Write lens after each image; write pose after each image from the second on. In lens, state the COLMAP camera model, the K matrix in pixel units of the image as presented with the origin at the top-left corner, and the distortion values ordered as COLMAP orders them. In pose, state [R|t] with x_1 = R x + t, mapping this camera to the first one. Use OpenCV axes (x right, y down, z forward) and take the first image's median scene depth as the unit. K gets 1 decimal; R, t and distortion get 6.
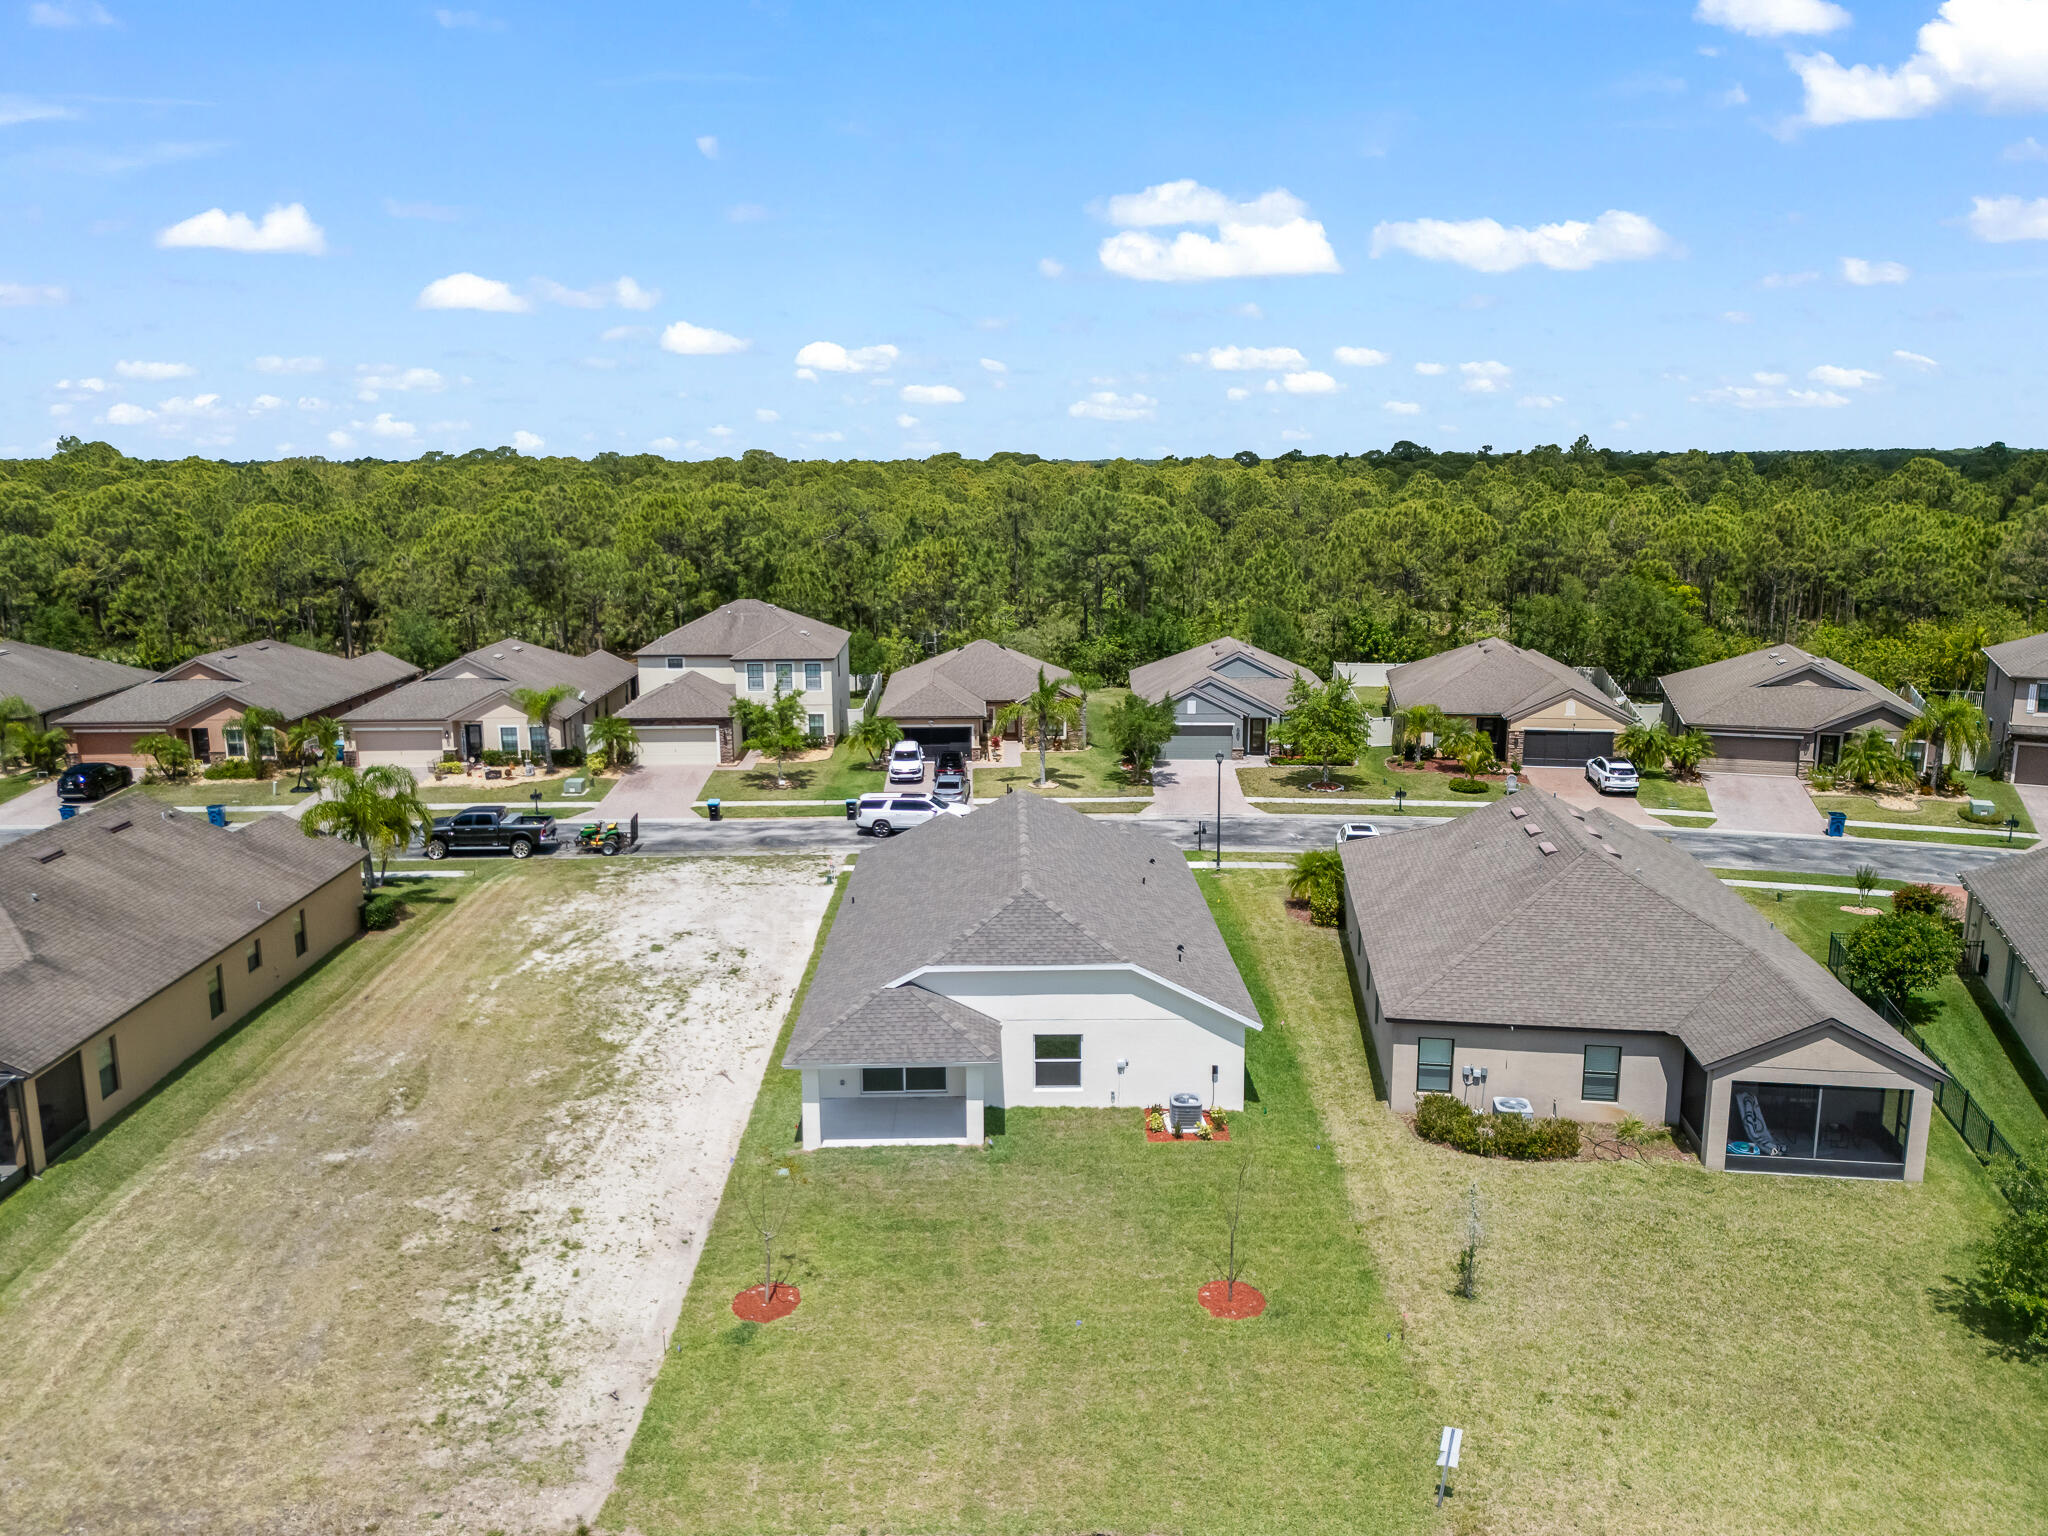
lens RADIAL K [[1522.4, 0, 1025.6], [0, 1522.4, 787.4], [0, 0, 1]] dist [0.096695, -0.102969]
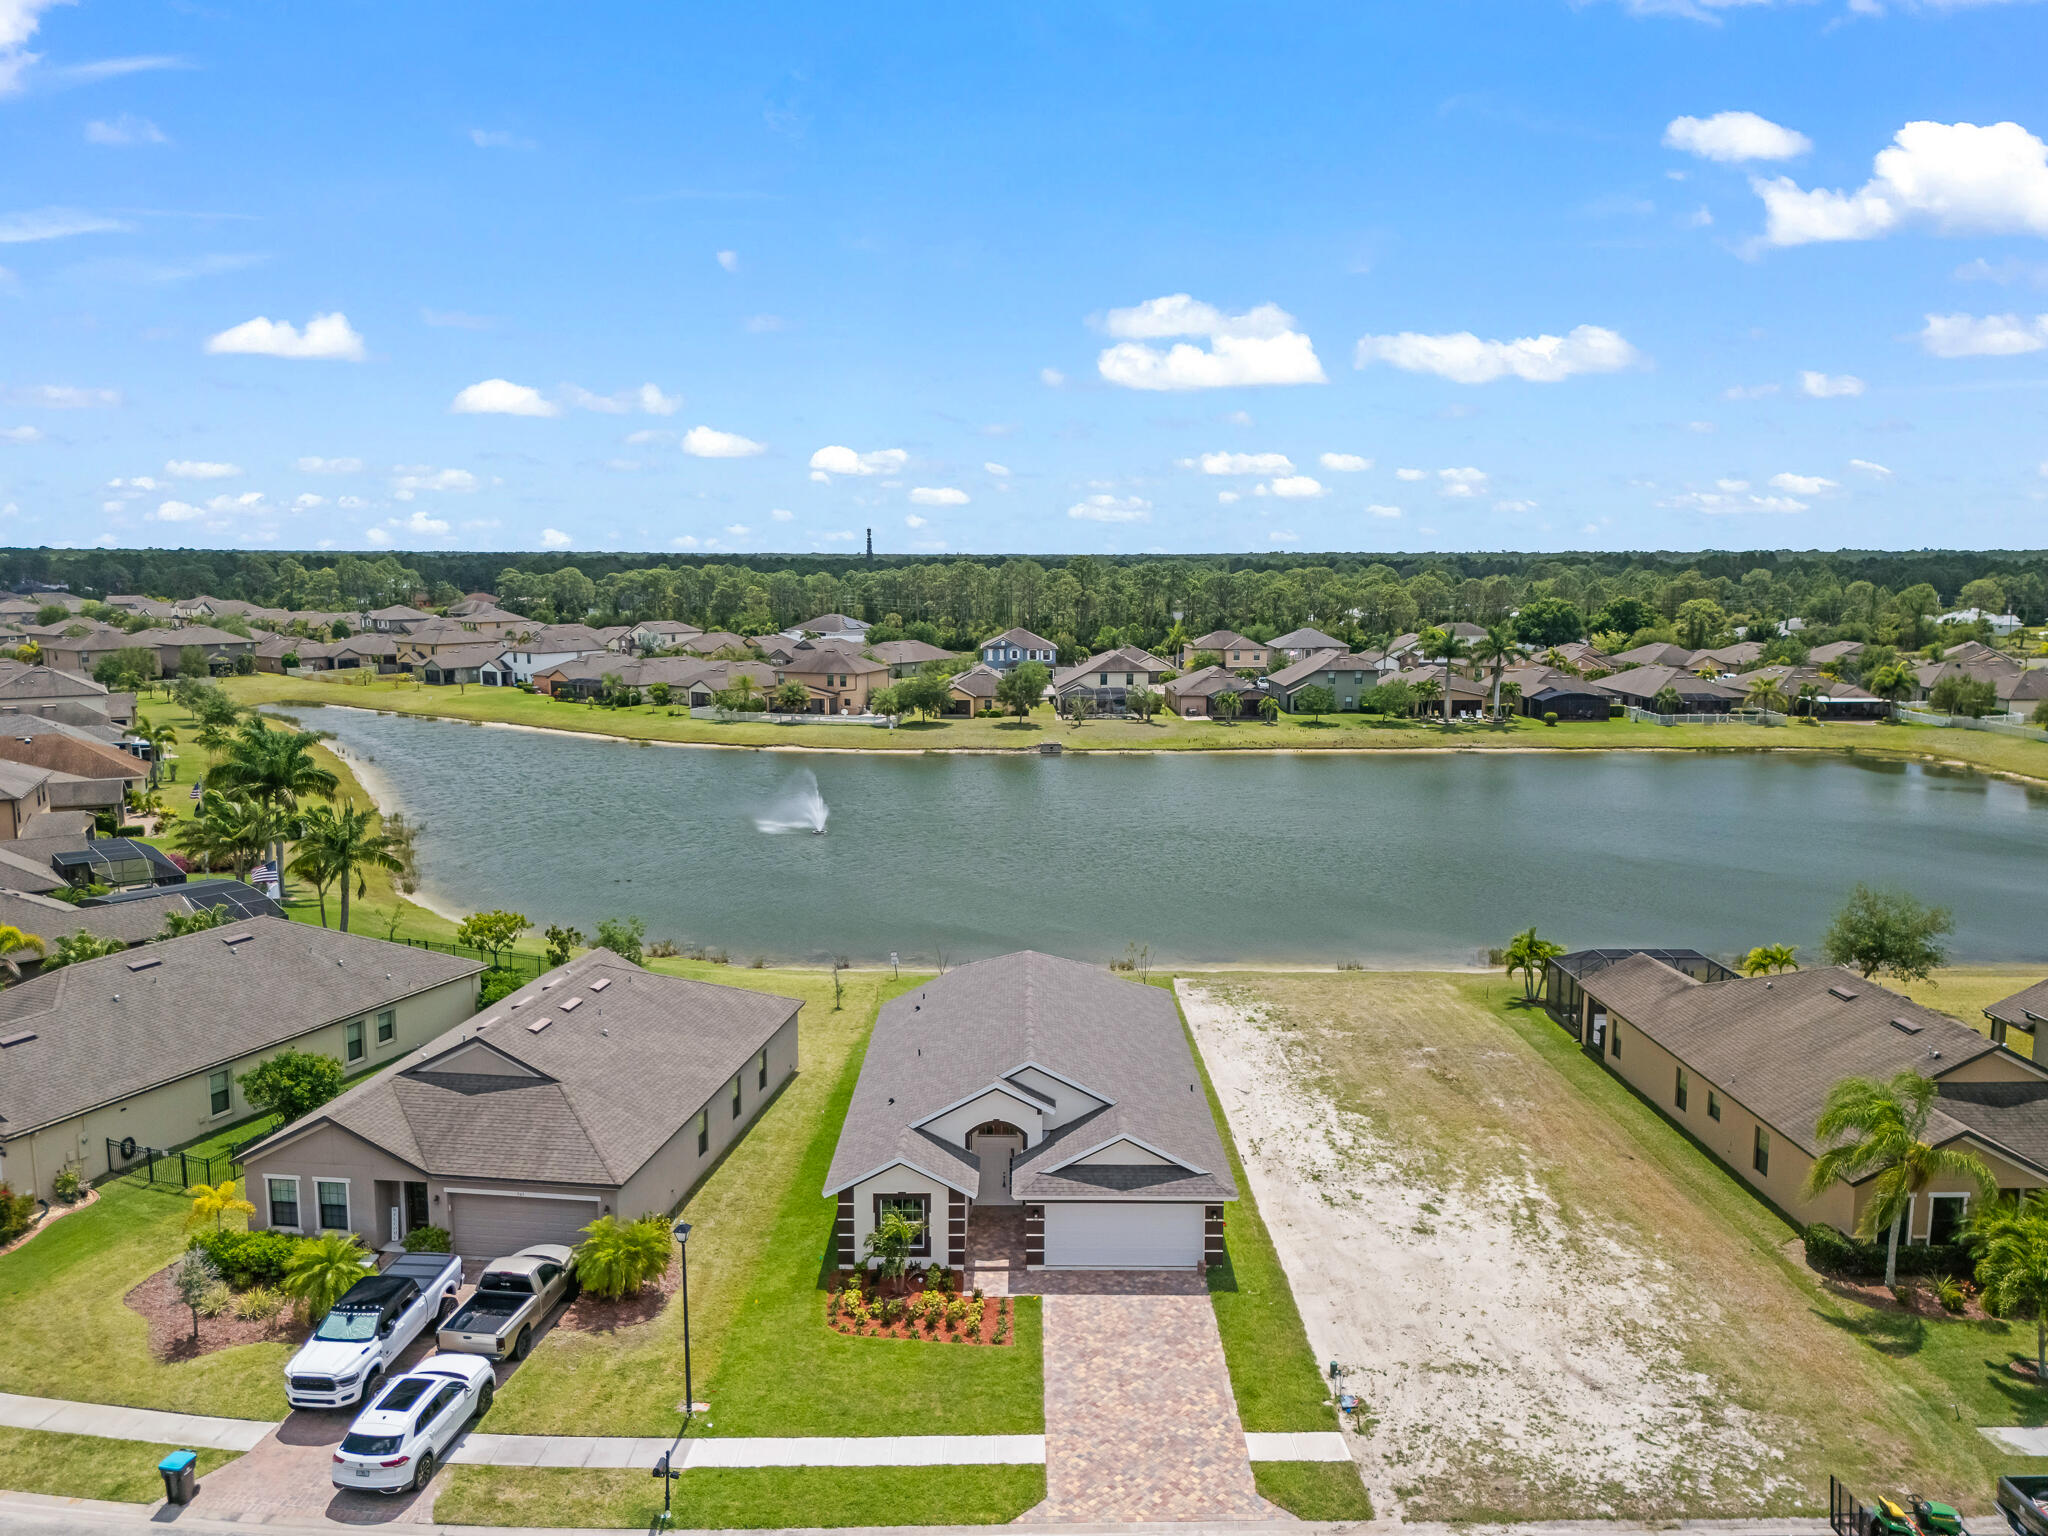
lens RADIAL K [[1498.3, 0, 1027.0], [0, 1498.3, 815.3], [0, 0, 1]] dist [0.075736, -0.061999]
pose [[-0.999918, 0.001896, 0.012689, -0.013553], [0.006504, 0.927432, 0.373934, -0.494754], [-0.011059, 0.373986, -0.927368, 1.916785]]
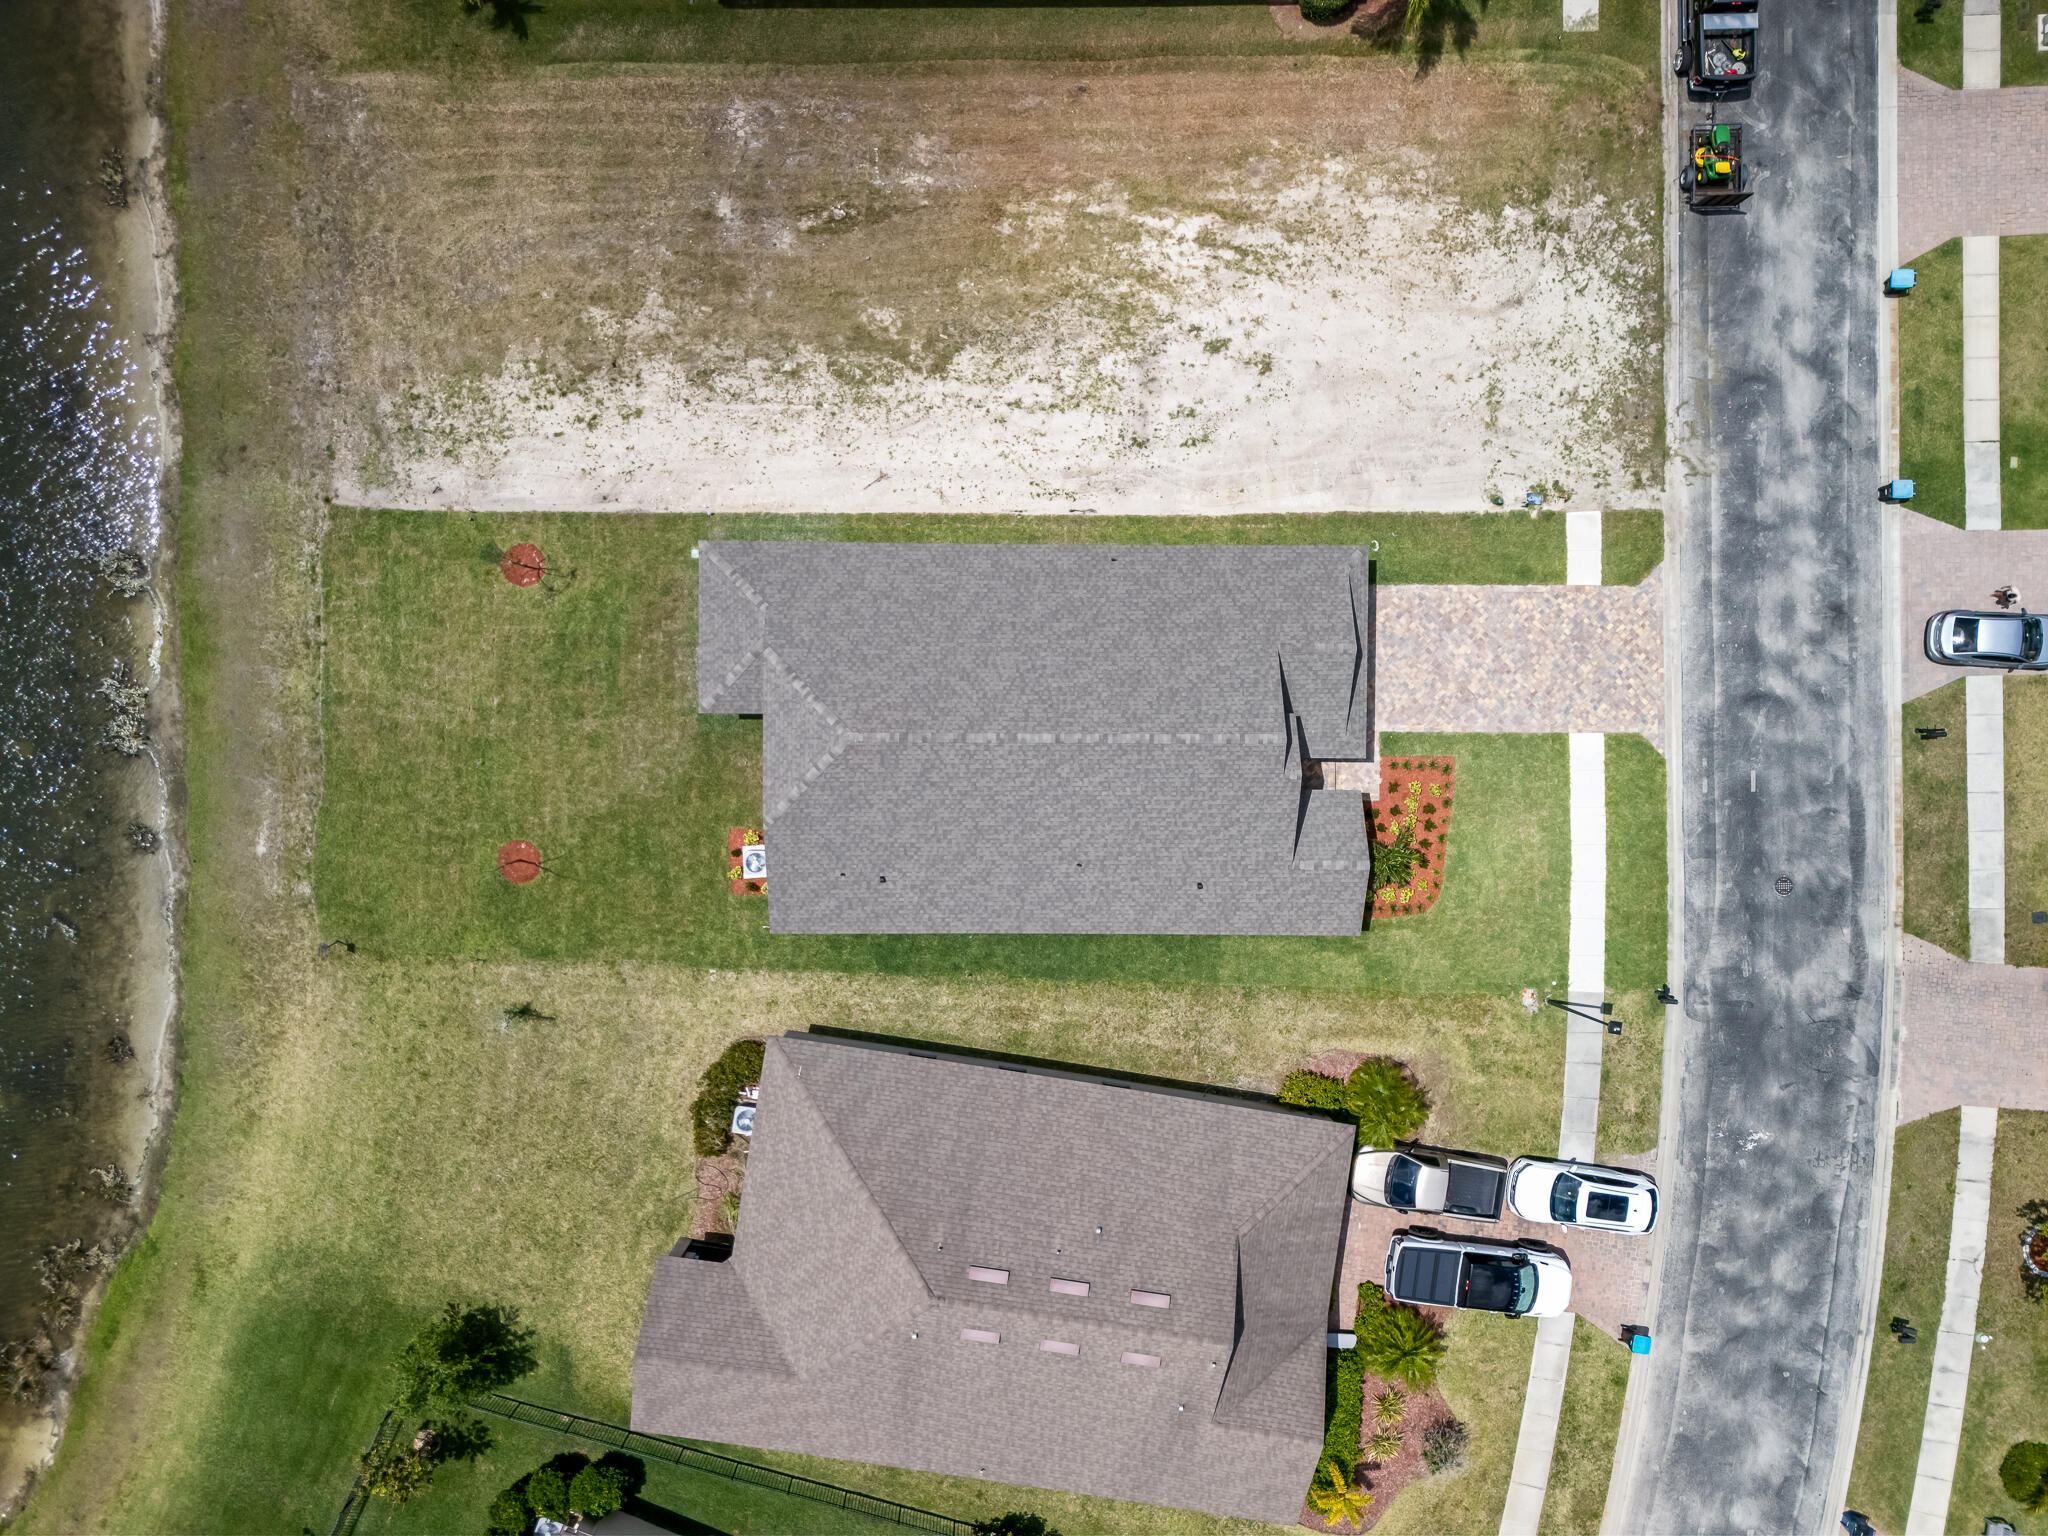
lens RADIAL K [[1498.3, 0, 1027.0], [0, 1498.3, 815.3], [0, 0, 1]] dist [0.075736, -0.061999]
pose [[-0.018688, 0.999787, 0.008710, 0.041110], [-0.227612, -0.012737, 0.973668, -0.834422], [0.973572, 0.016213, 0.227802, 0.748584]]
